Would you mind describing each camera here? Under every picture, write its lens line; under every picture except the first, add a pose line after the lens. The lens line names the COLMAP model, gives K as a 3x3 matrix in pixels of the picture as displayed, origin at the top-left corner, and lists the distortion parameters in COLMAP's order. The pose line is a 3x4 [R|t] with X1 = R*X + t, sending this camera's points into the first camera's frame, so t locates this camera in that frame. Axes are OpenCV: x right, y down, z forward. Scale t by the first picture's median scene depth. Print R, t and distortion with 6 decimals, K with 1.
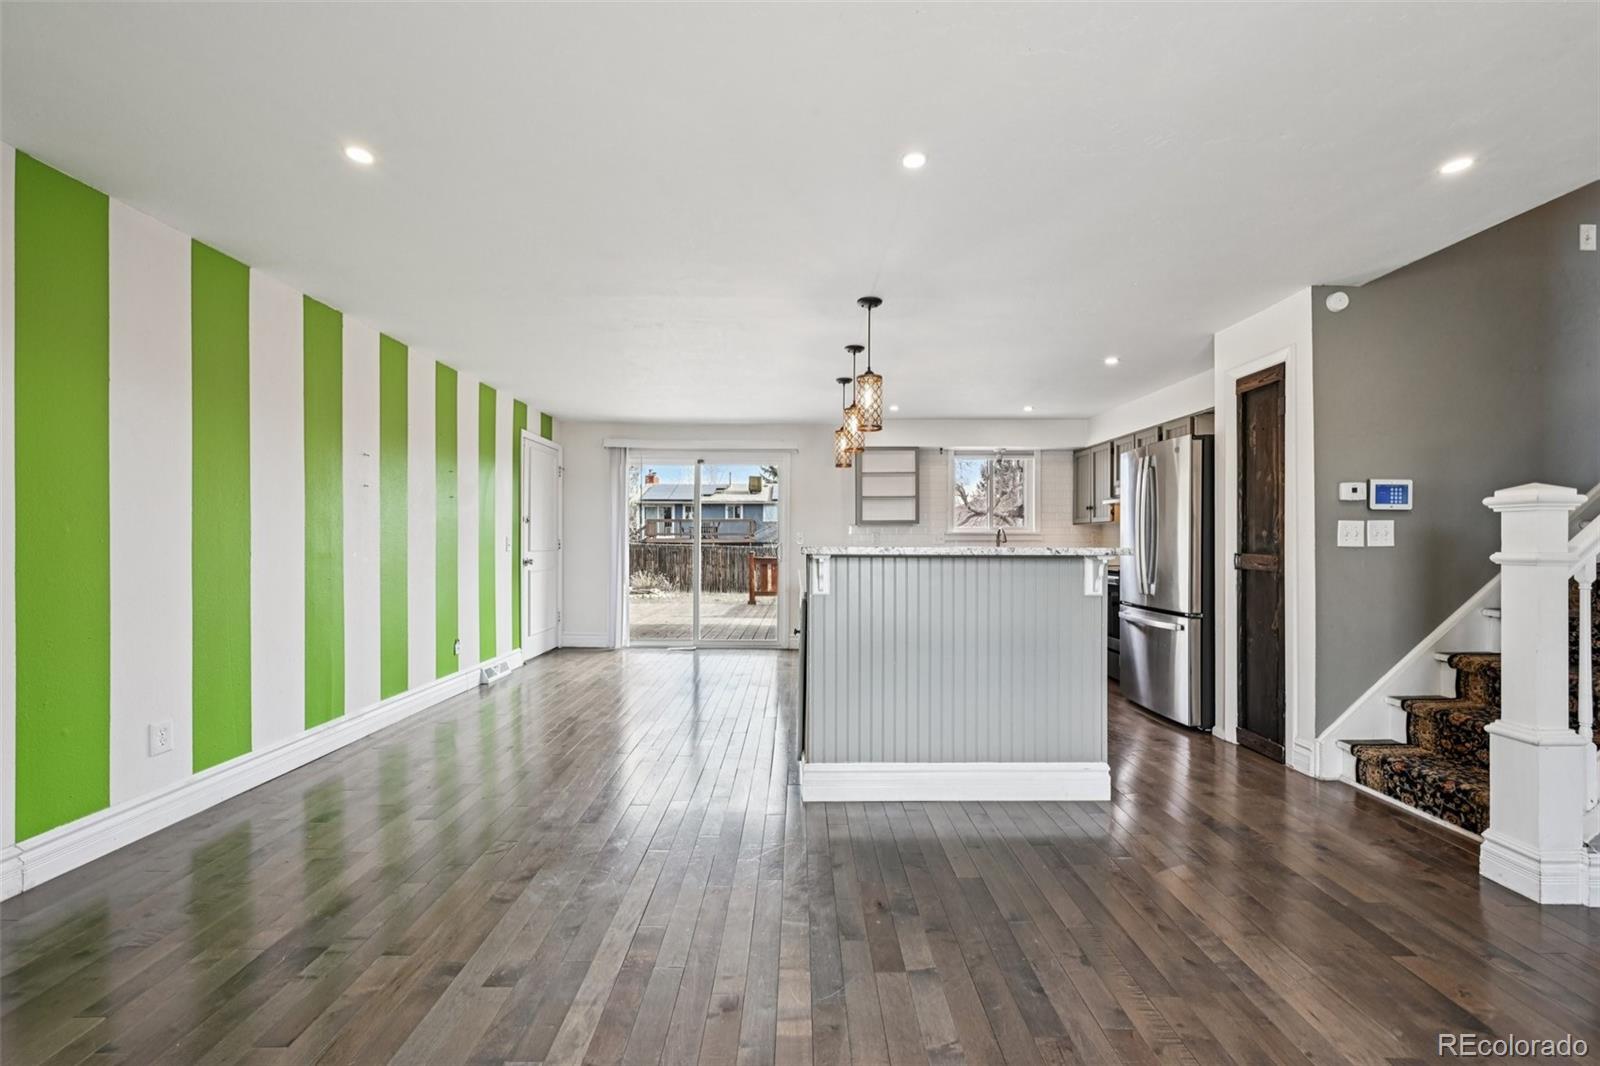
lens RADIAL K [[626.4, 0, 804.9], [0, 626.4, 538.3], [0, 0, 1]] dist [-0.003333, 0.000303]
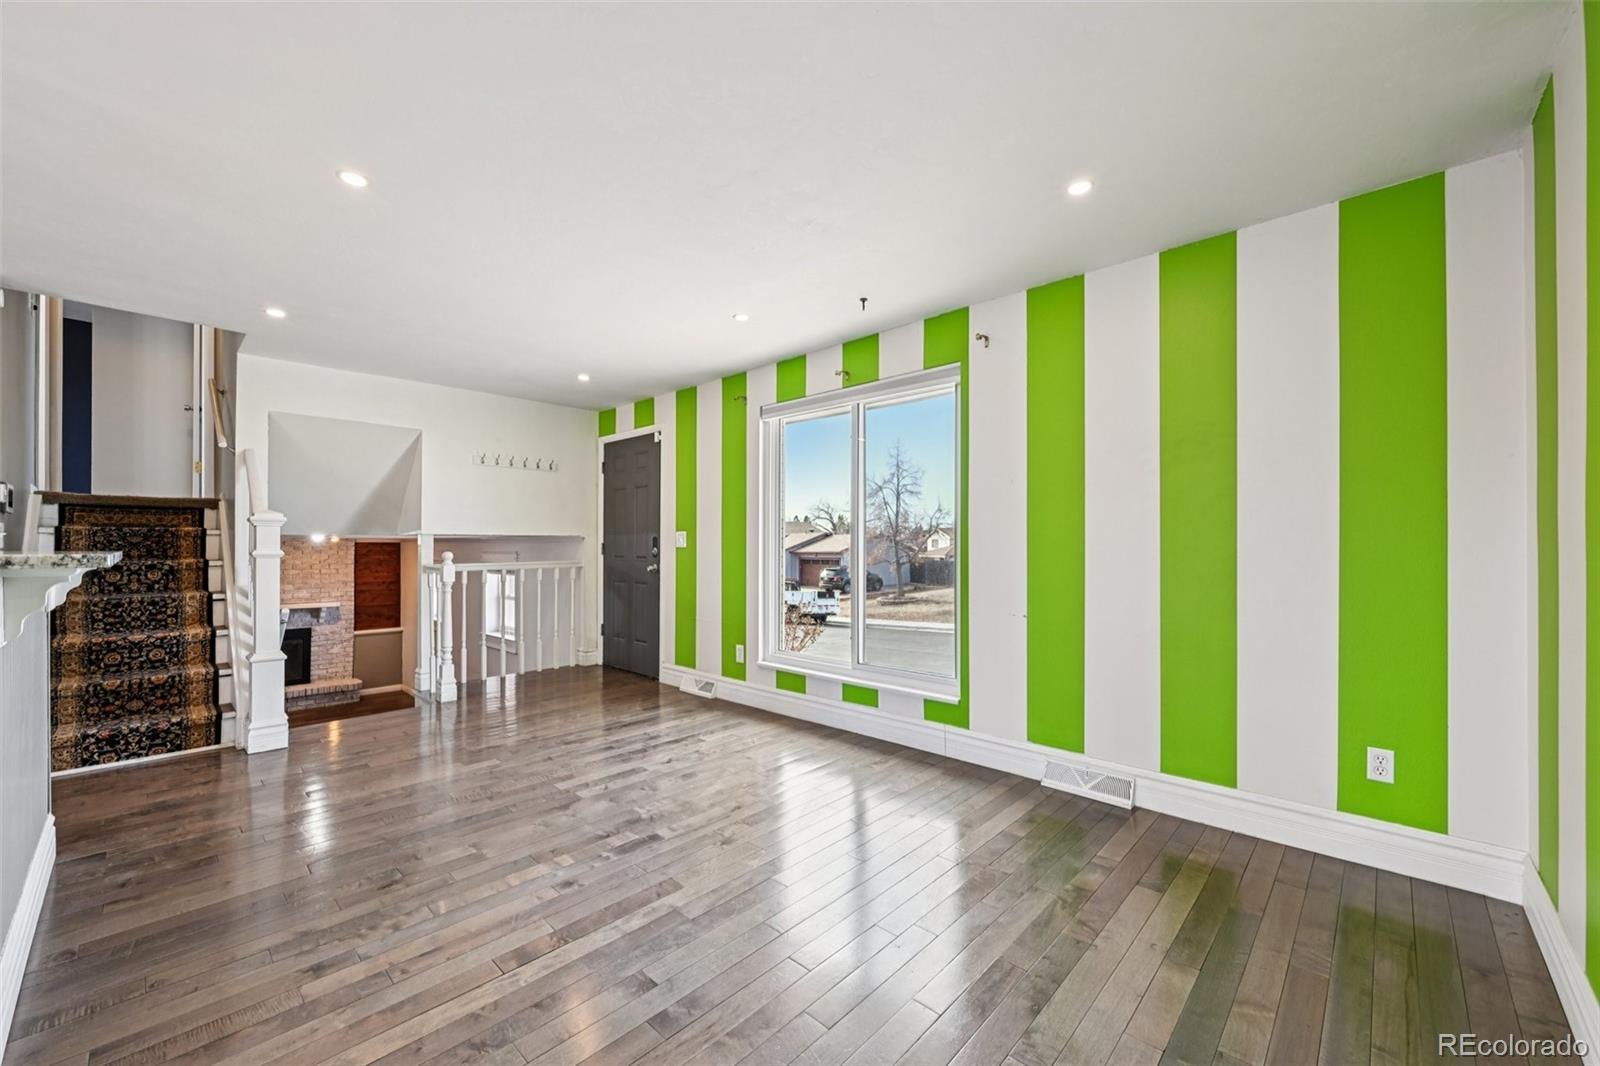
lens RADIAL K [[626.4, 0, 803.8], [0, 626.4, 542.1], [0, 0, 1]] dist [-0.003333, 0.000303]
pose [[-0.720287, -0.000447, 0.693676, -0.412790], [-0.005031, 0.999977, -0.004579, 0.000253], [-0.693658, -0.006788, -0.720273, 0.465862]]
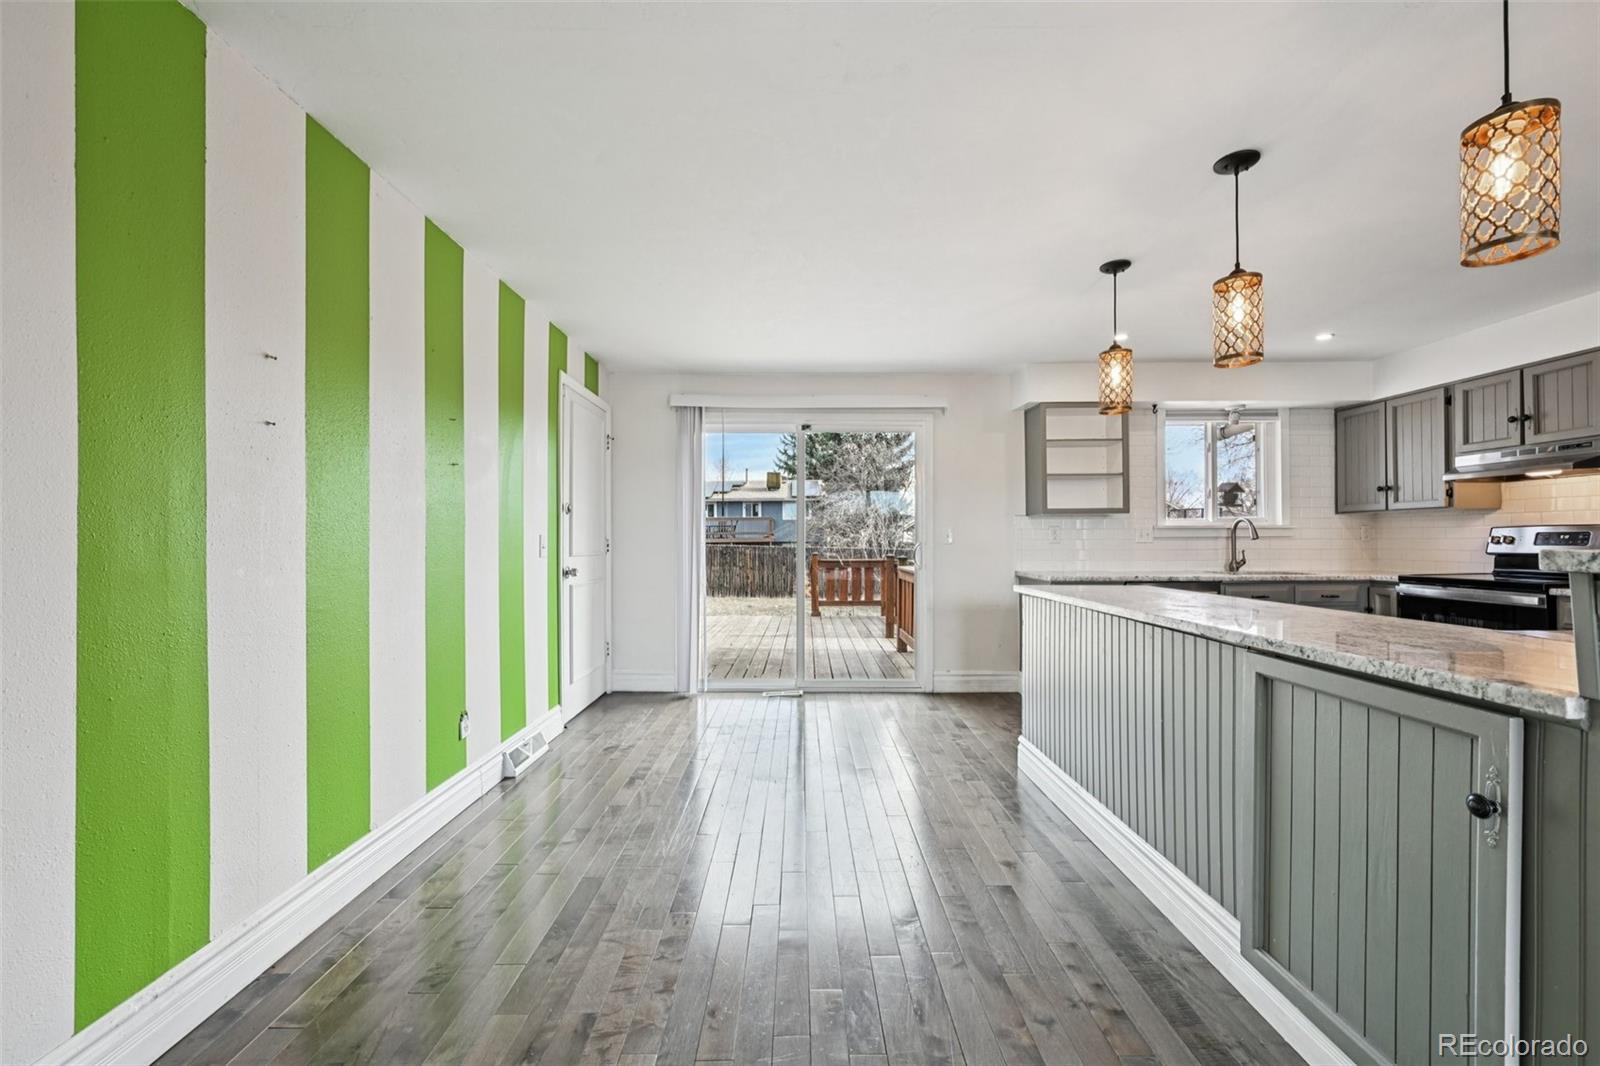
lens RADIAL K [[626.4, 0, 803.1], [0, 626.4, 534.5], [0, 0, 1]] dist [-0.003333, 0.000303]
pose [[0.999961, -0.004681, -0.007505, -0.205241], [0.004645, 0.999978, -0.004804, 0.002136], [0.007528, 0.004769, 0.999960, 0.366259]]
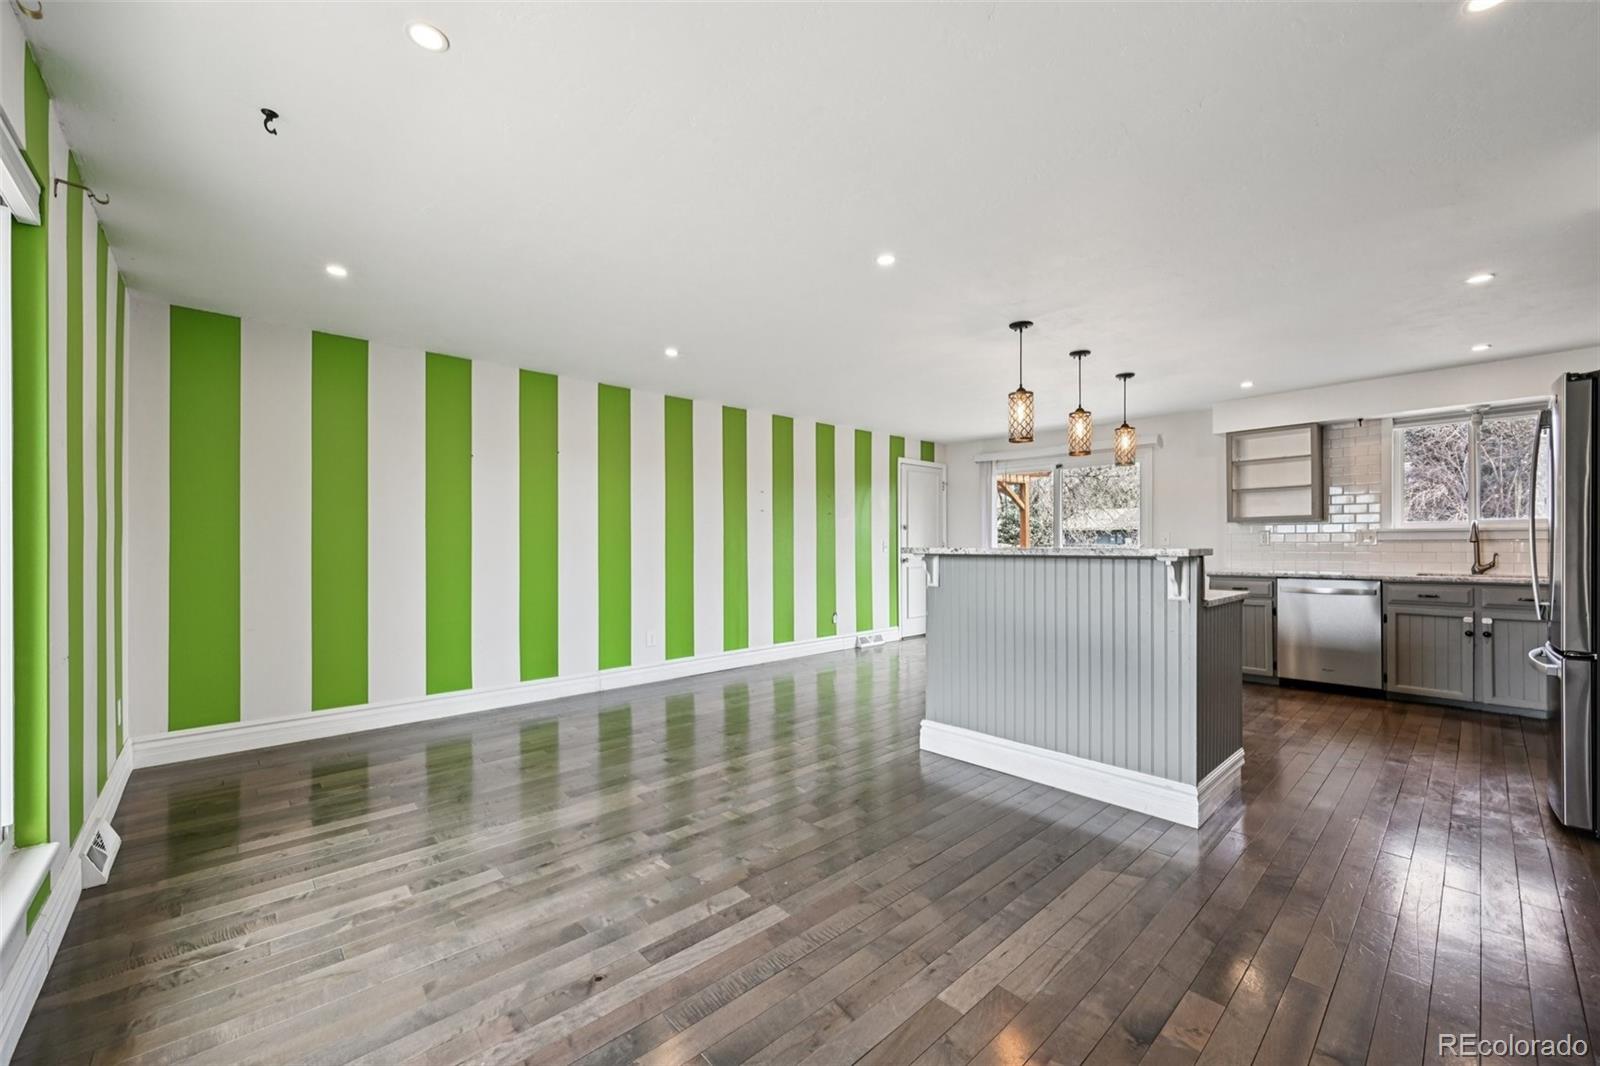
lens RADIAL K [[626.4, 0, 801.7], [0, 626.4, 540.3], [0, 0, 1]] dist [-0.003333, 0.000303]
pose [[0.665674, -0.009284, -0.746185, 0.401982], [0.009026, 0.999950, -0.004389, 0.000638], [0.746188, -0.003813, 0.665724, -0.012202]]
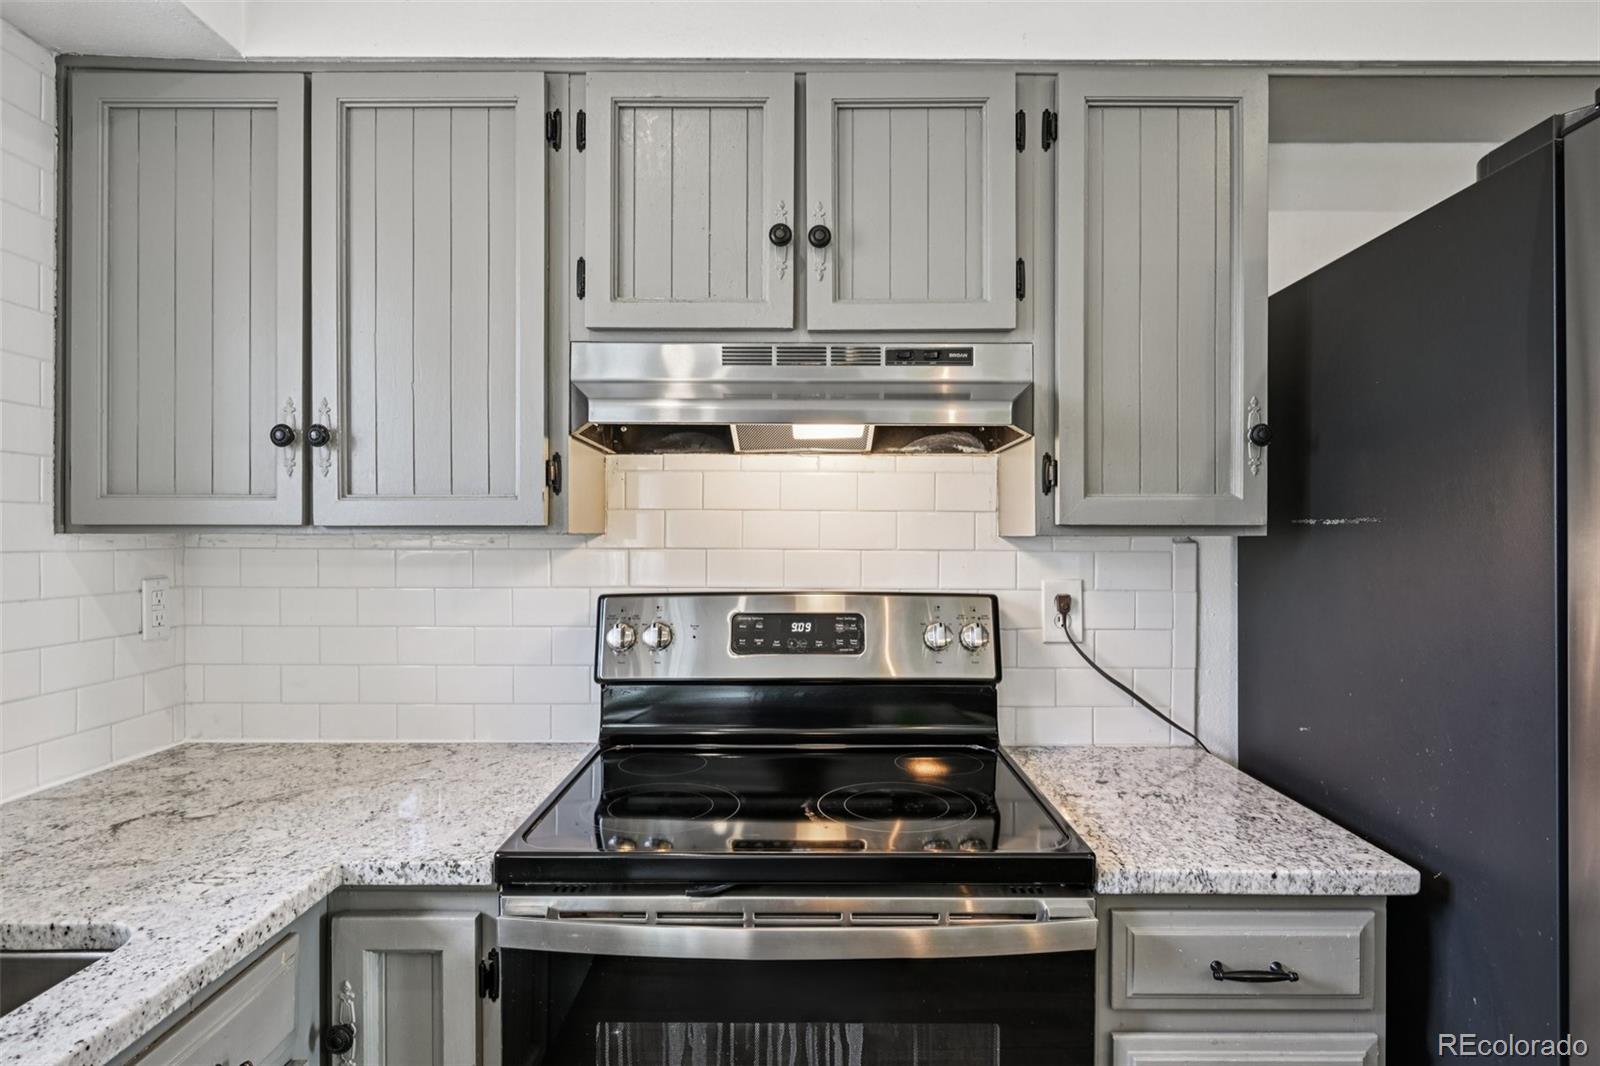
lens RADIAL K [[929.0, 0, 800.4], [0, 929.0, 537.2], [0, 0, 1]] dist [-0.001405, 0.000513]
pose [[0.020815, 0.001191, 0.999783, 0.253703], [-0.003765, 0.999992, -0.001112, -0.026533], [-0.999776, -0.003741, 0.020819, 1.013008]]
